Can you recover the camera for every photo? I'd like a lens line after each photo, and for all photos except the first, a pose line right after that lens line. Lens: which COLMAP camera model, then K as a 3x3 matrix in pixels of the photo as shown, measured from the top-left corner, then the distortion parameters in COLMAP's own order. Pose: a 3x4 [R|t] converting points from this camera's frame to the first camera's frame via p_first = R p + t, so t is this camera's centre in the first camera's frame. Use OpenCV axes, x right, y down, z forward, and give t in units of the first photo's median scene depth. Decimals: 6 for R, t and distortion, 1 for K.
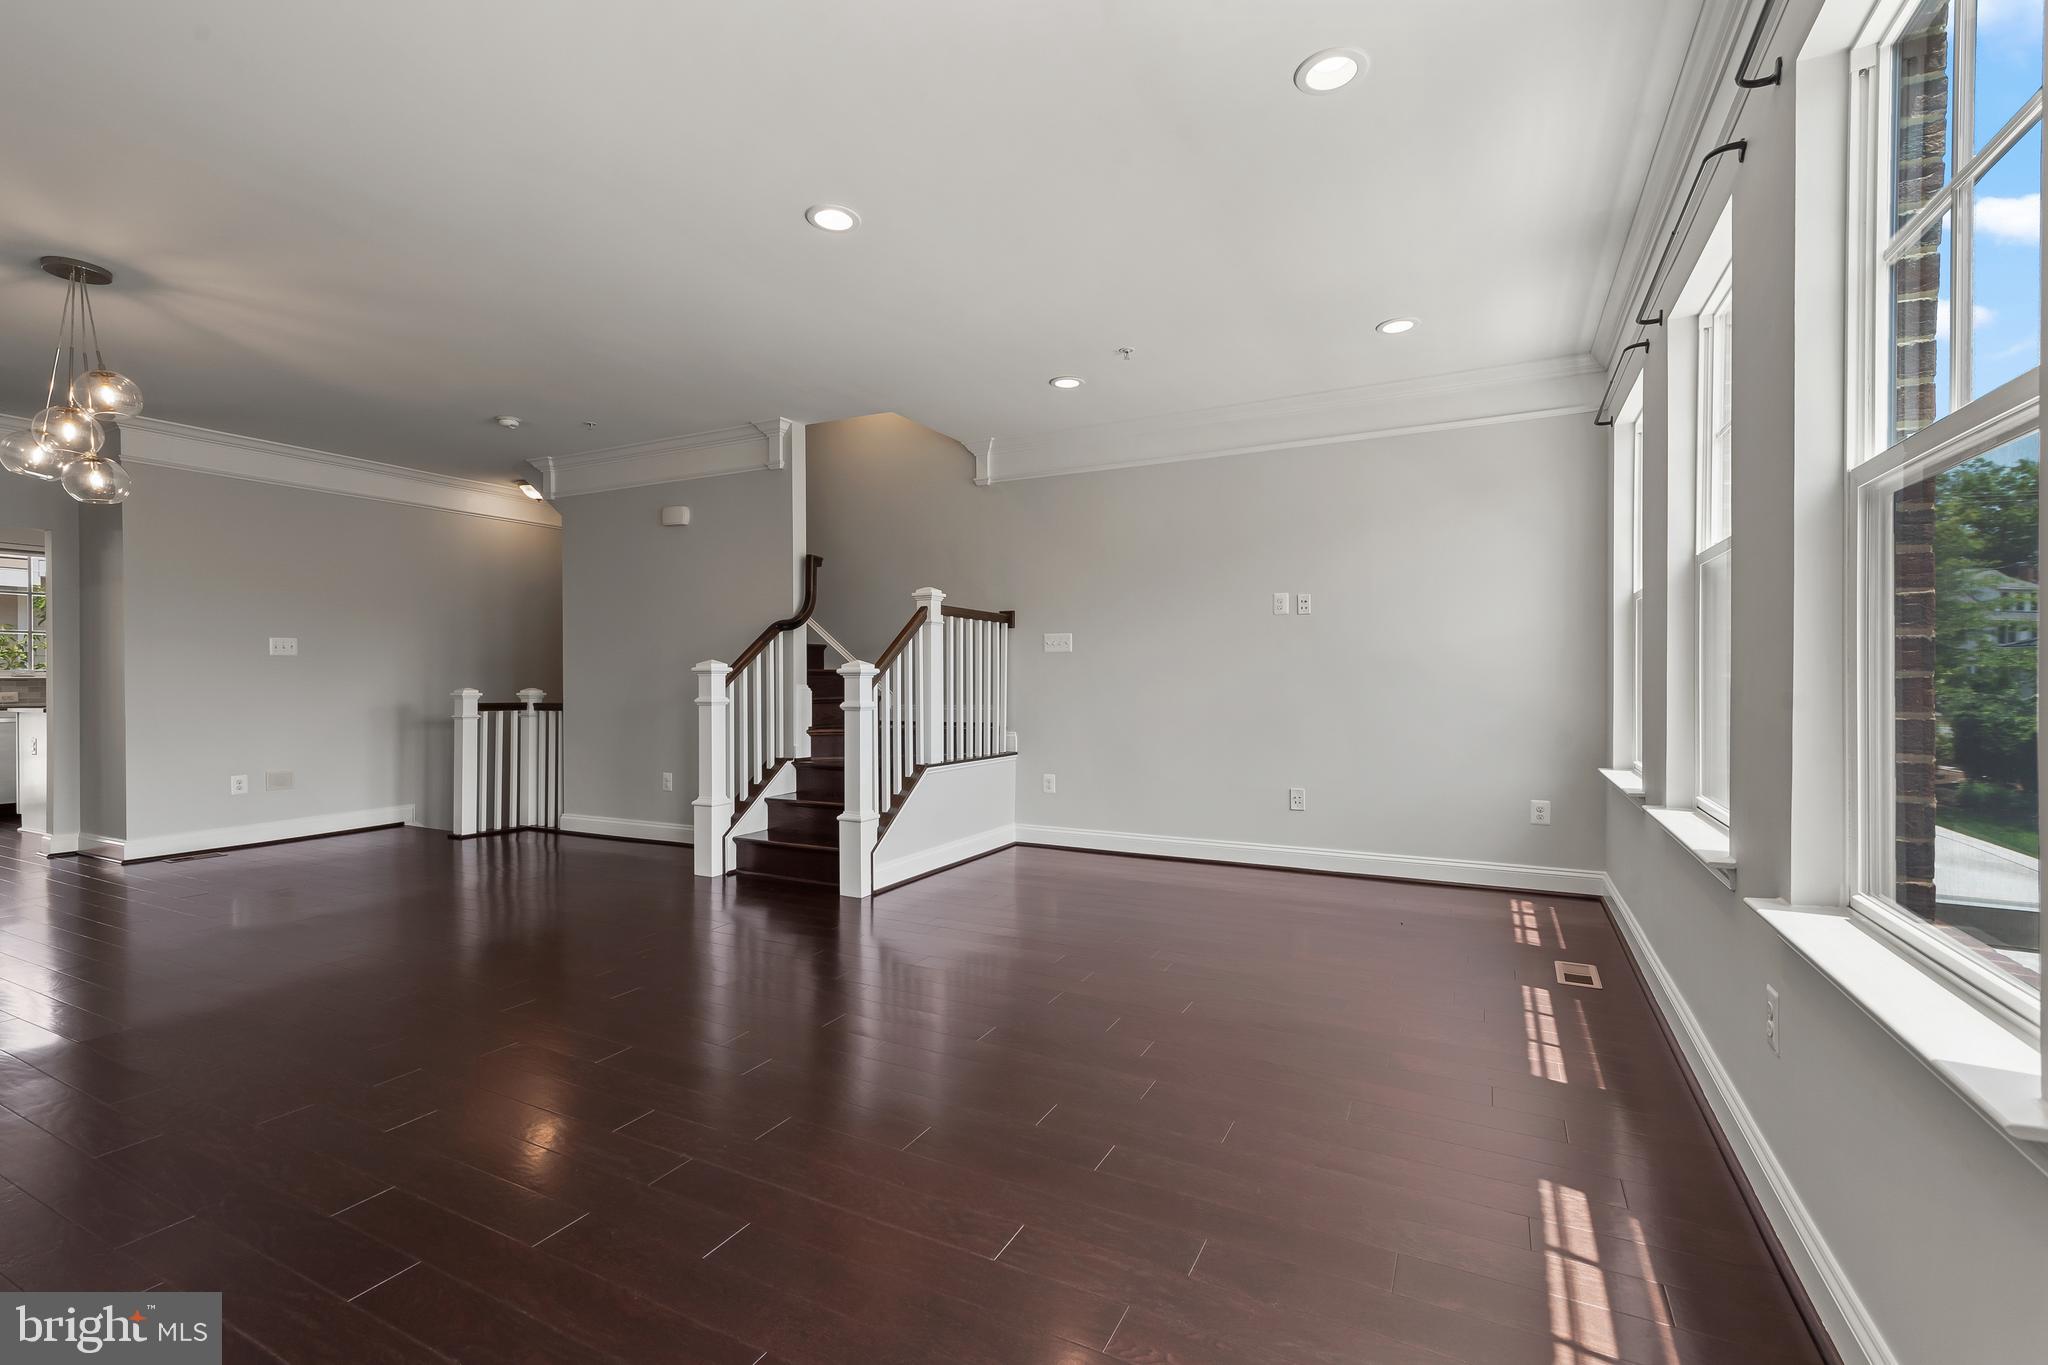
lens RADIAL K [[903.6, 0, 1029.4], [0, 903.6, 683.8], [0, 0, 1]] dist [0.020153, -0.007541]
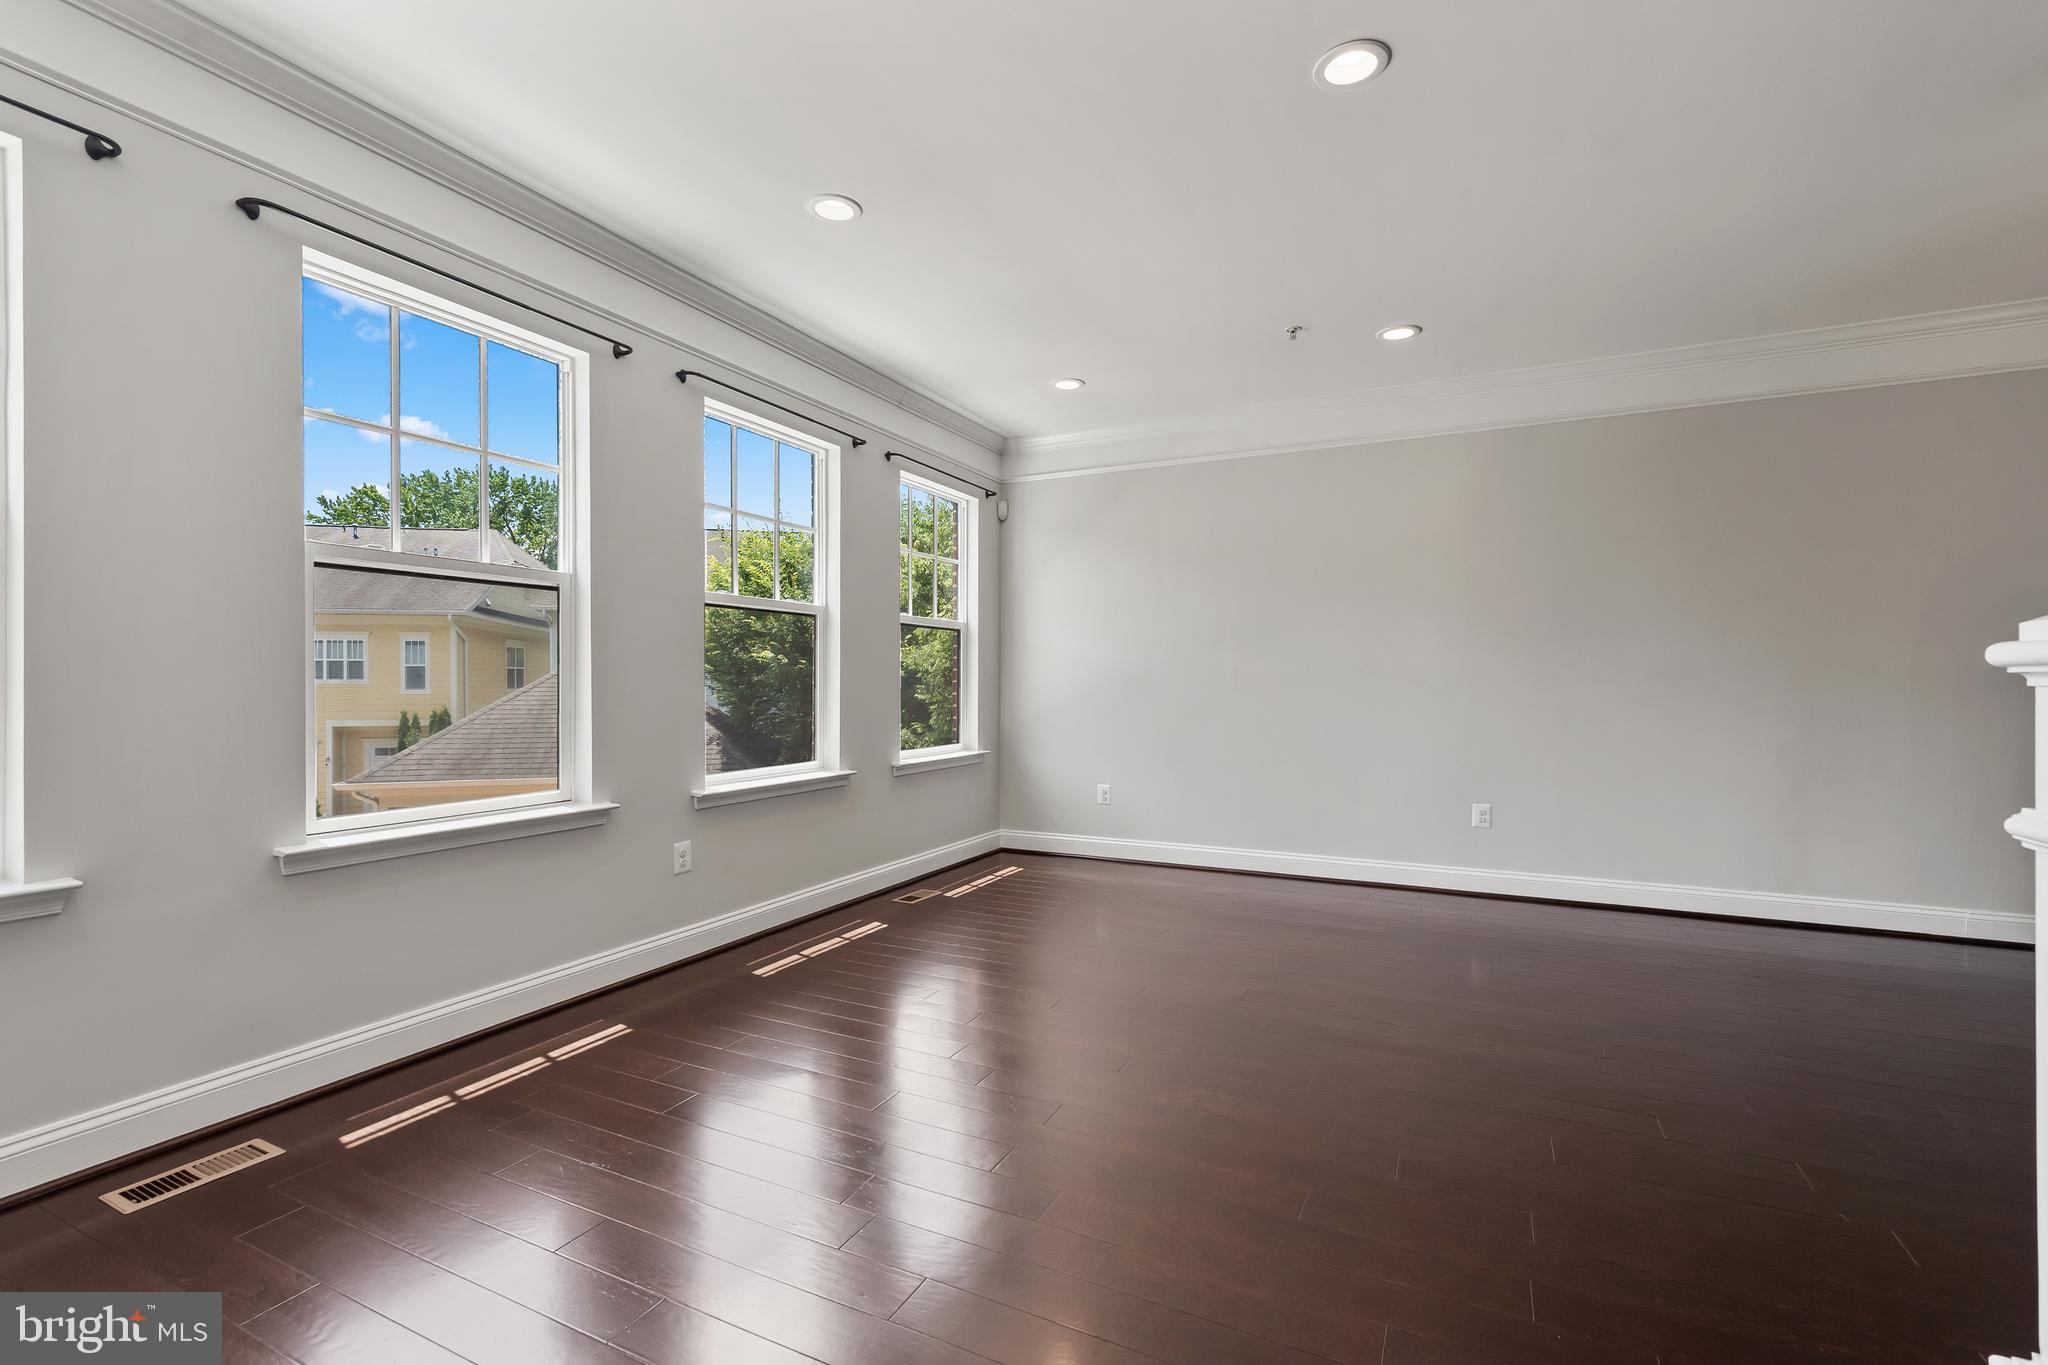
lens RADIAL K [[903.6, 0, 1027.6], [0, 903.6, 682.1], [0, 0, 1]] dist [0.020153, -0.007541]
pose [[-0.999947, 0.001360, -0.010224, 0.031156], [0.001261, 0.999953, 0.009609, -0.008015], [0.010236, 0.009596, -0.999902, 0.965306]]
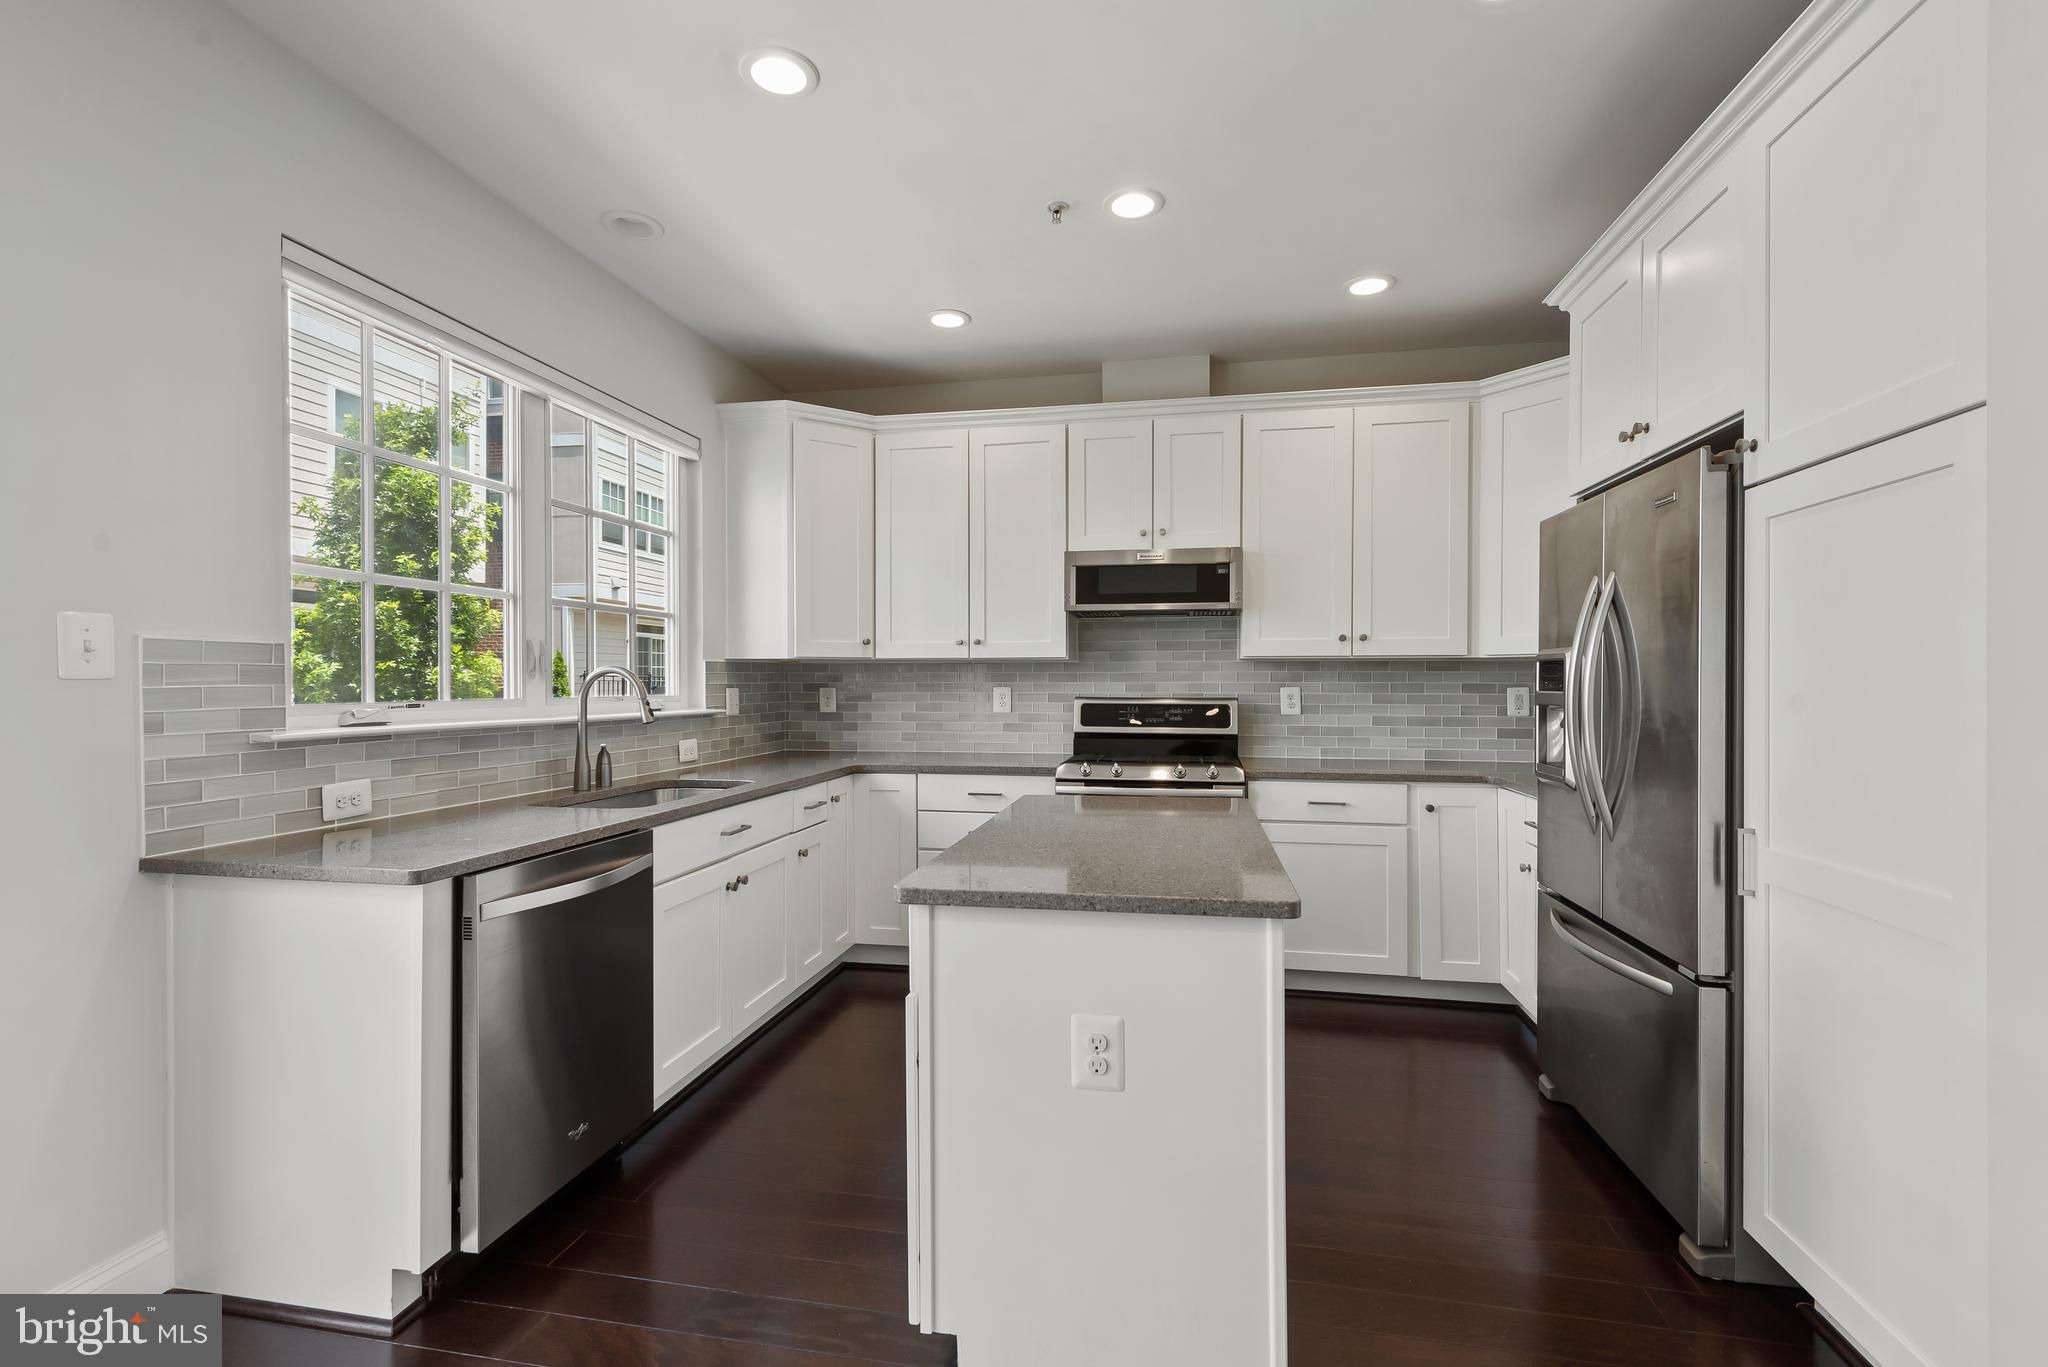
lens RADIAL K [[903.6, 0, 1025.9], [0, 903.6, 683.9], [0, 0, 1]] dist [0.020153, -0.007541]
pose [[0.959566, 0.000438, 0.281485, -1.343968], [-0.000618, 1.000000, 0.000550, -0.029317], [-0.281485, -0.000702, 0.959565, 0.901821]]
